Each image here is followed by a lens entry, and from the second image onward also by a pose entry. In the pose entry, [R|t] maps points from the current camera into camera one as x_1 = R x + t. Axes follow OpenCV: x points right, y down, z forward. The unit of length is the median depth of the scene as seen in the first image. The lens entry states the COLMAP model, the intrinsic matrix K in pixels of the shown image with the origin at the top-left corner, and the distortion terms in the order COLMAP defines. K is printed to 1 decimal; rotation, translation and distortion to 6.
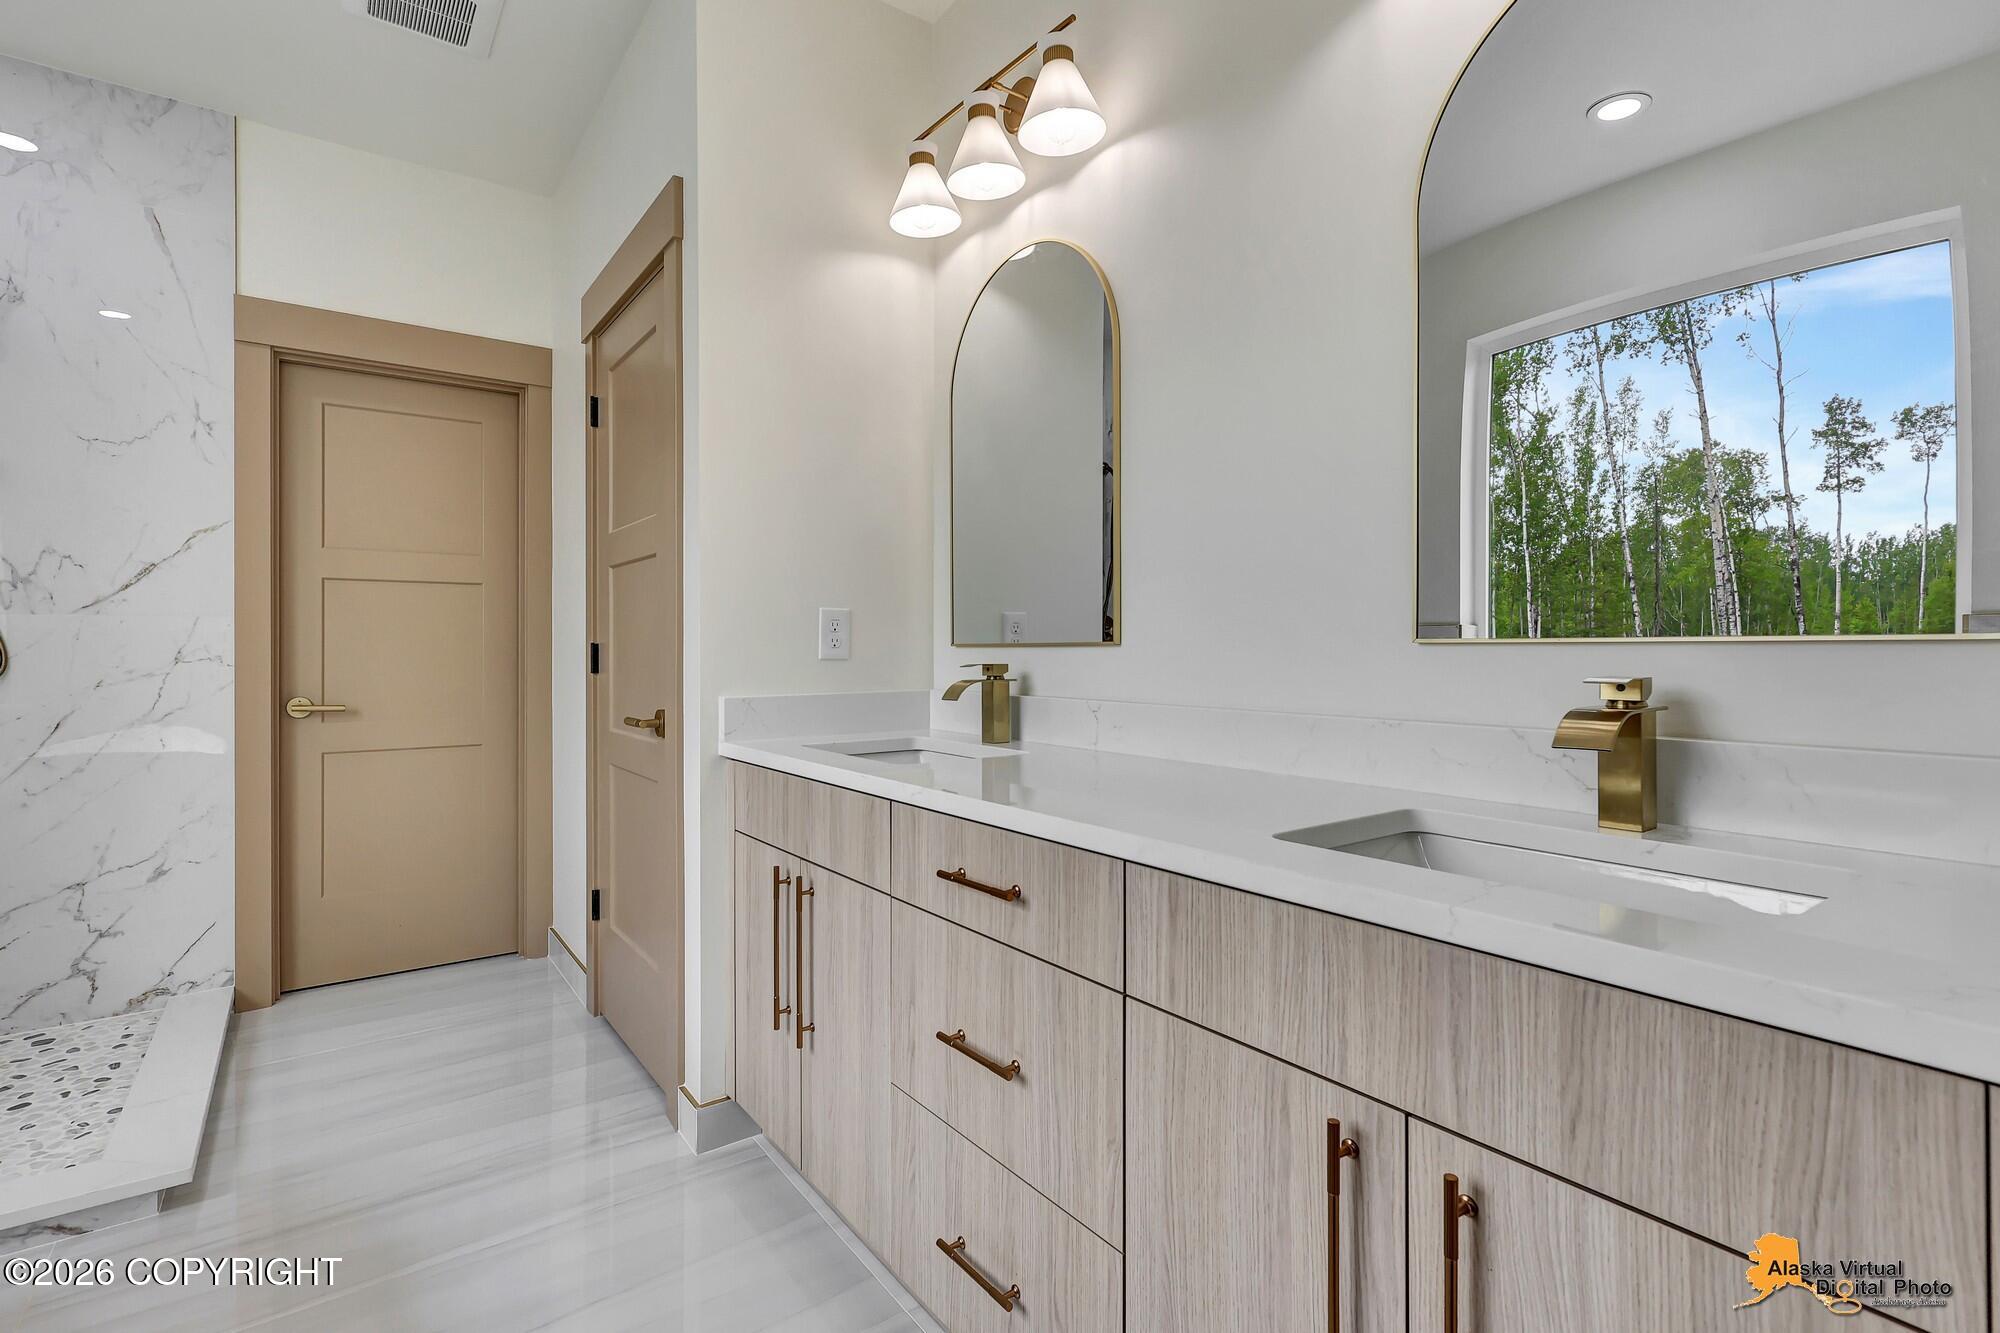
lens RADIAL K [[928.4, 0, 1001.4], [0, 928.4, 649.3], [0, 0, 1]] dist [-0.005314, 0.002096]
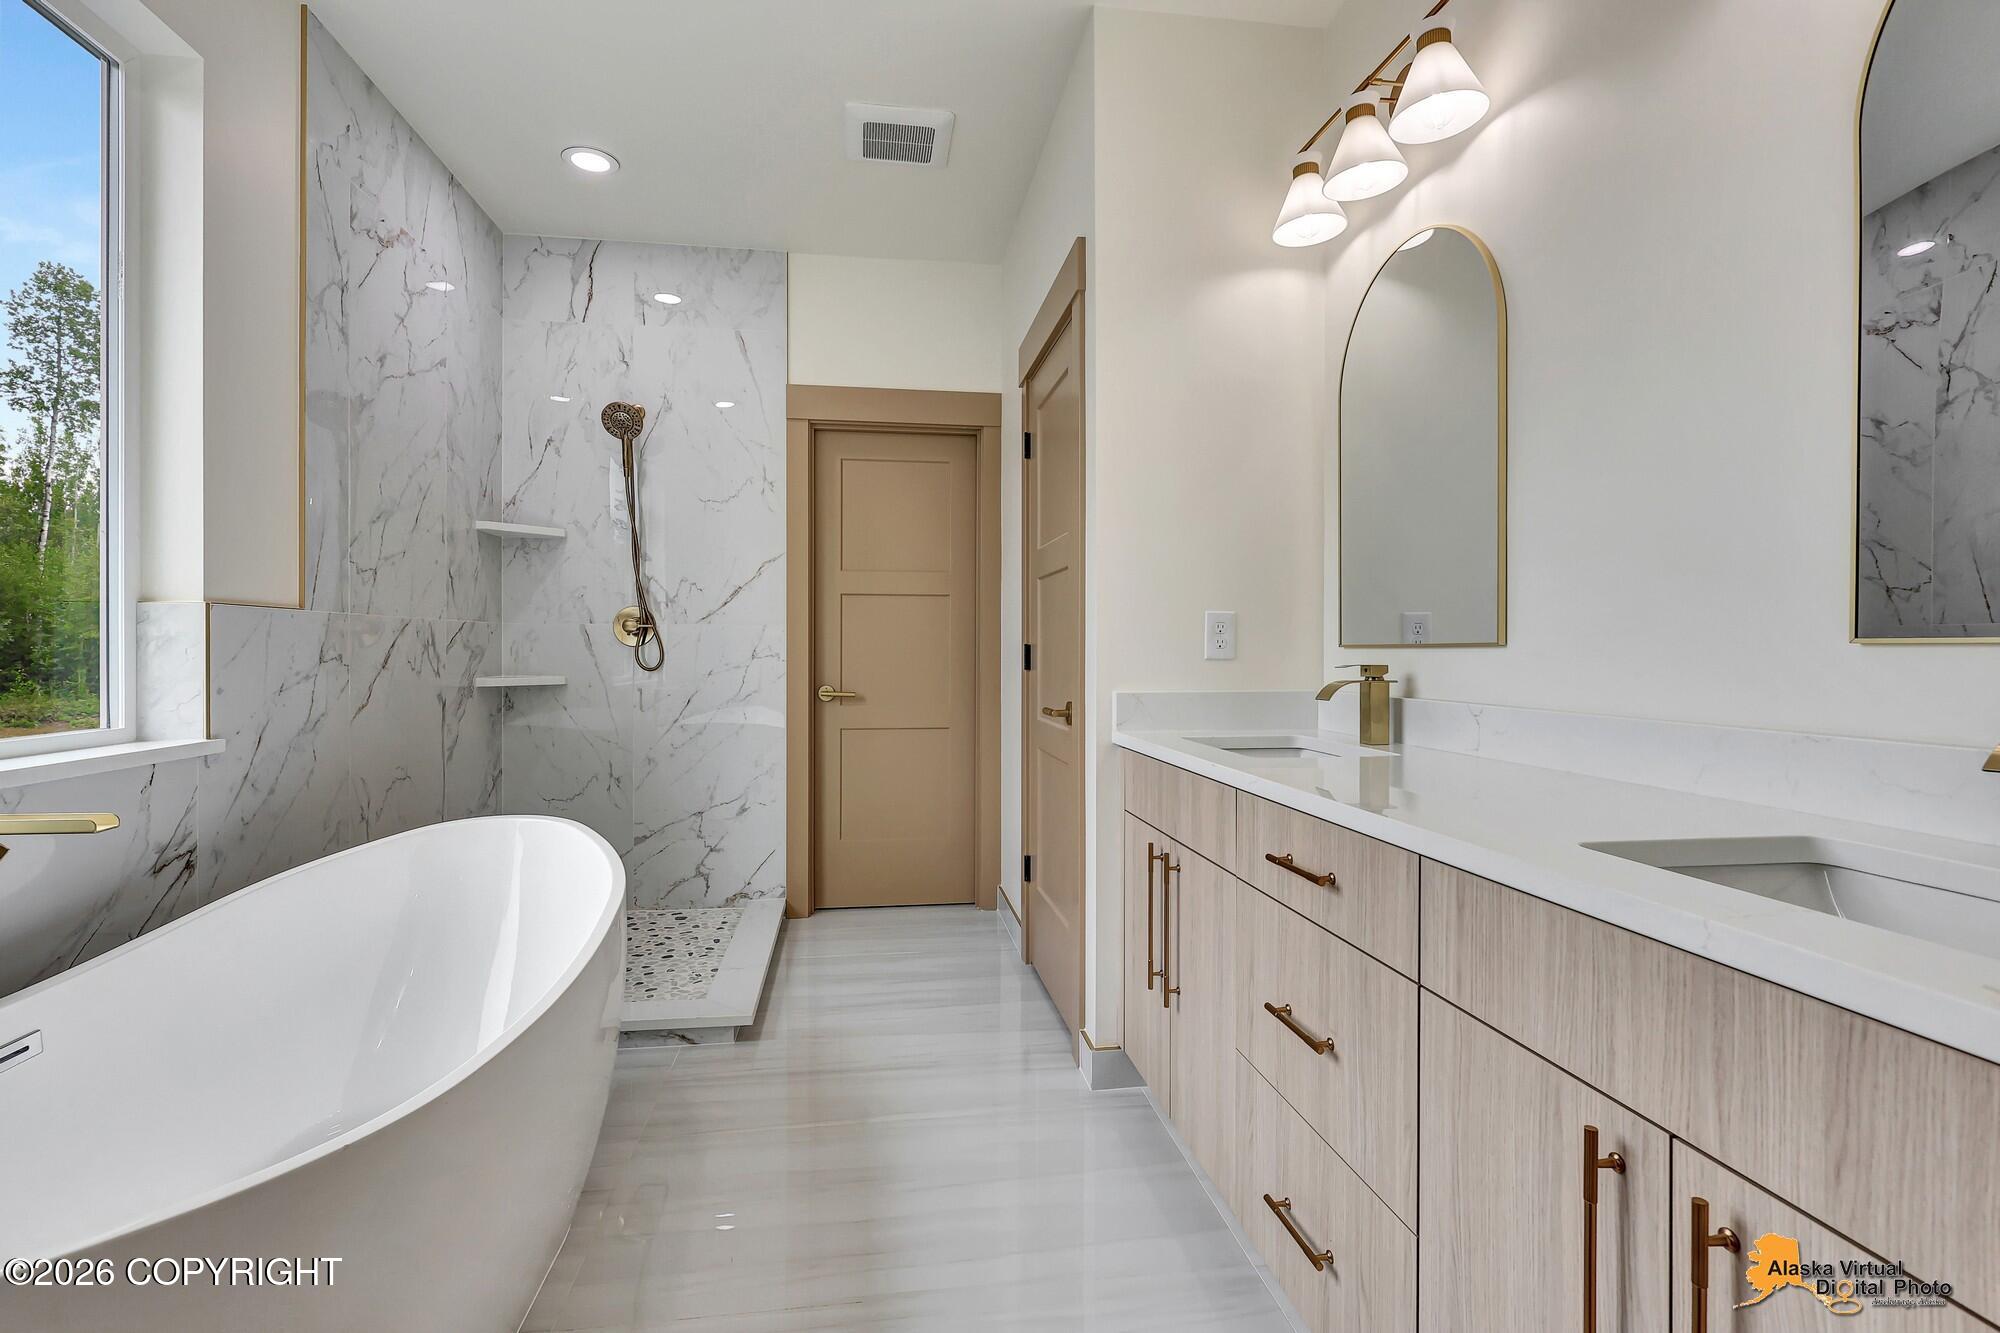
lens RADIAL K [[927.6, 0, 1000.9], [0, 927.6, 654.9], [0, 0, 1]] dist [-0.003680, 0.000164]
pose [[0.884997, 0.005648, -0.465563, 0.102568], [-0.003433, 0.999978, 0.005604, 0.000707], [0.465585, -0.003361, 0.884997, -0.064856]]
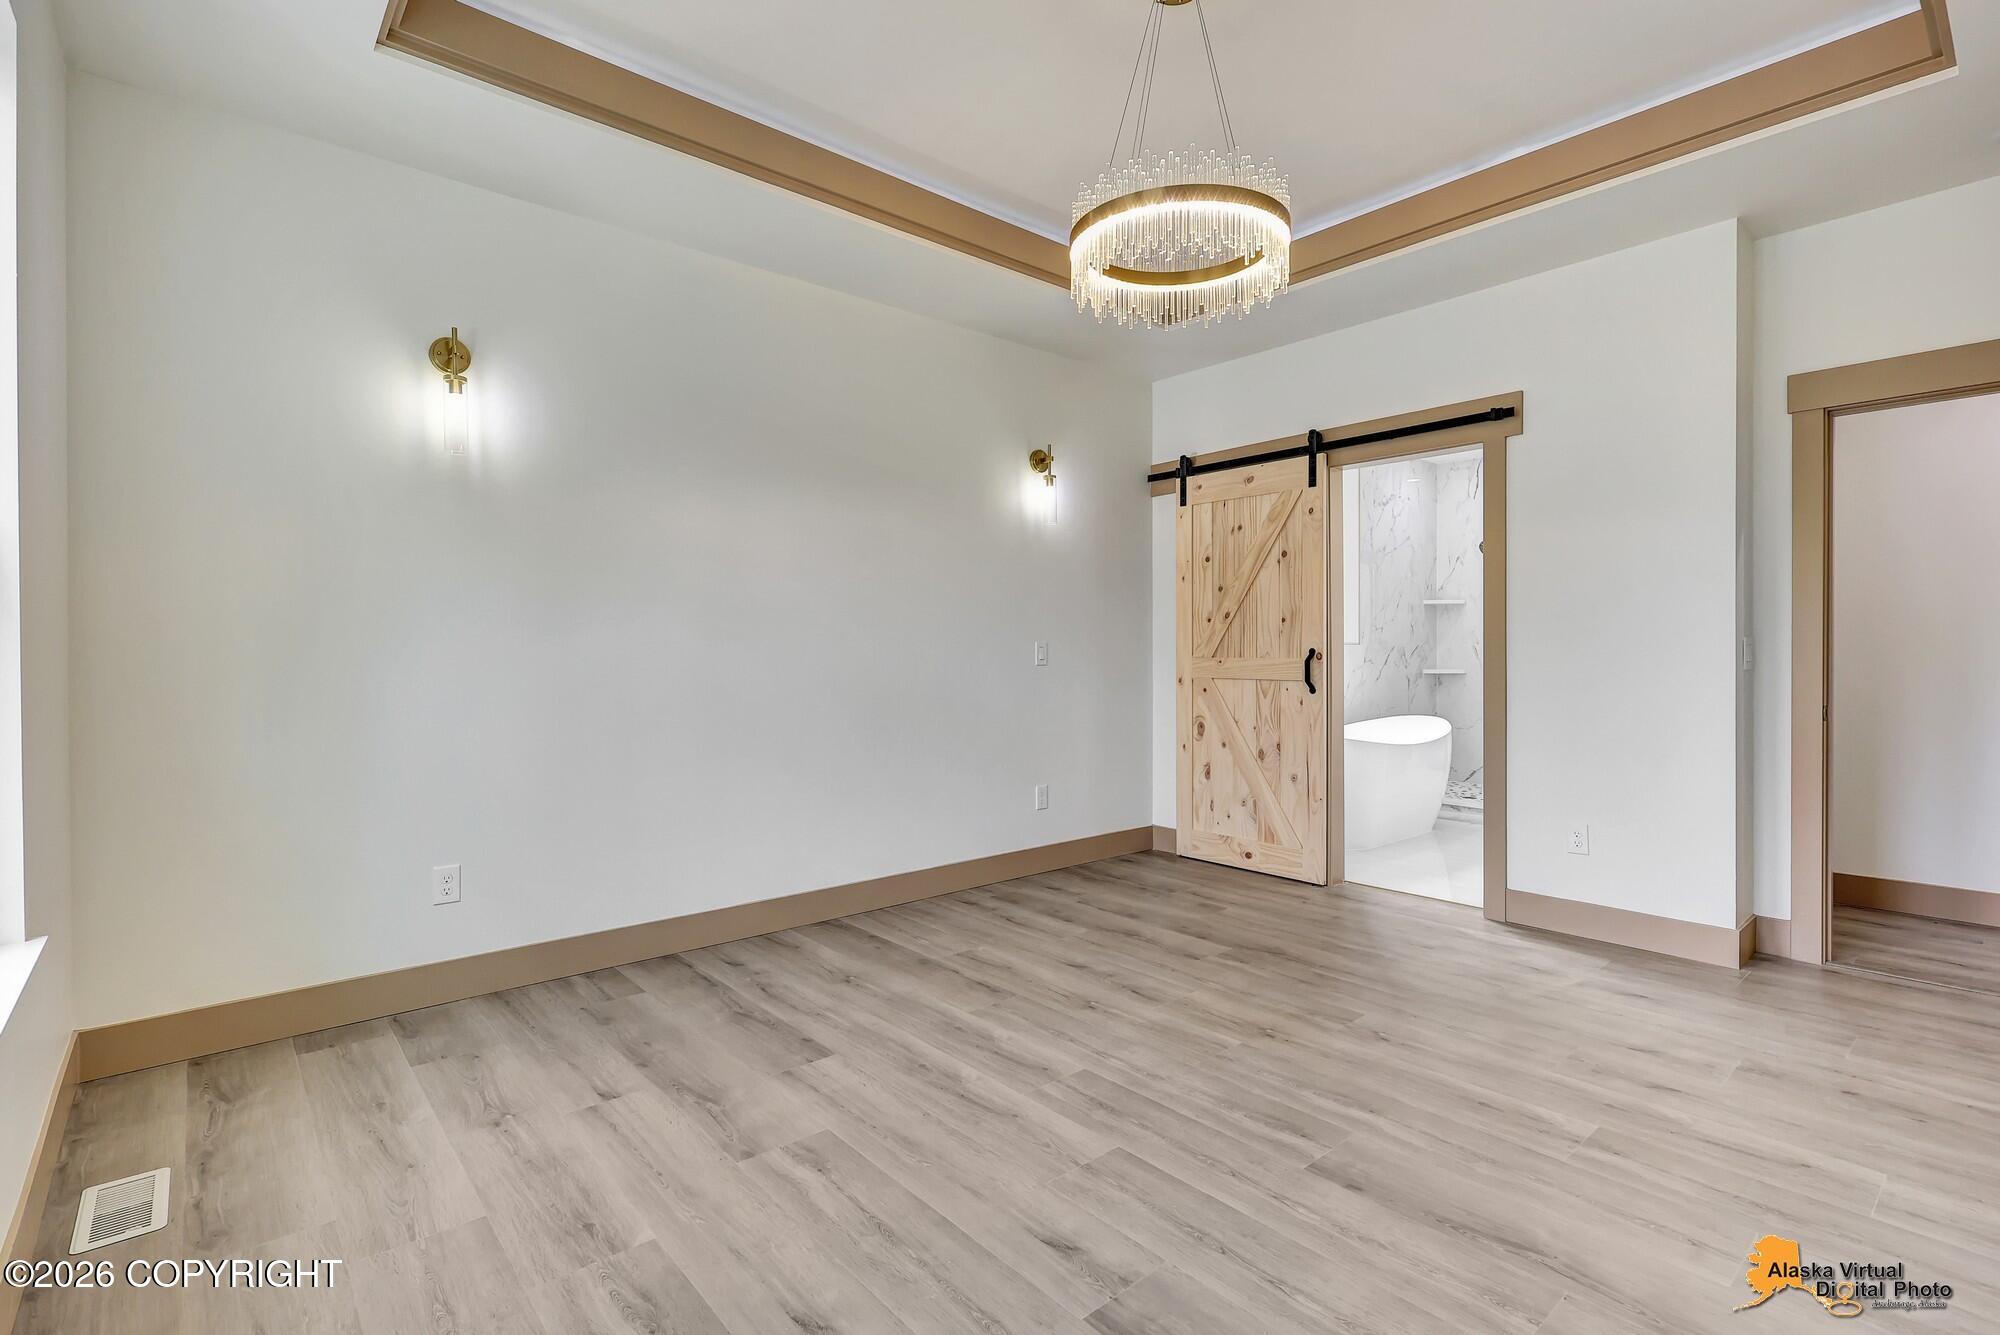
lens RADIAL K [[927.6, 0, 1000.9], [0, 927.6, 655.9], [0, 0, 1]] dist [-0.003680, 0.000164]
pose [[0.079348, 0.003192, -0.996842, 1.797416], [0.003619, 0.999987, 0.003490, -0.017122], [0.996840, -0.003885, 0.079335, -0.891310]]
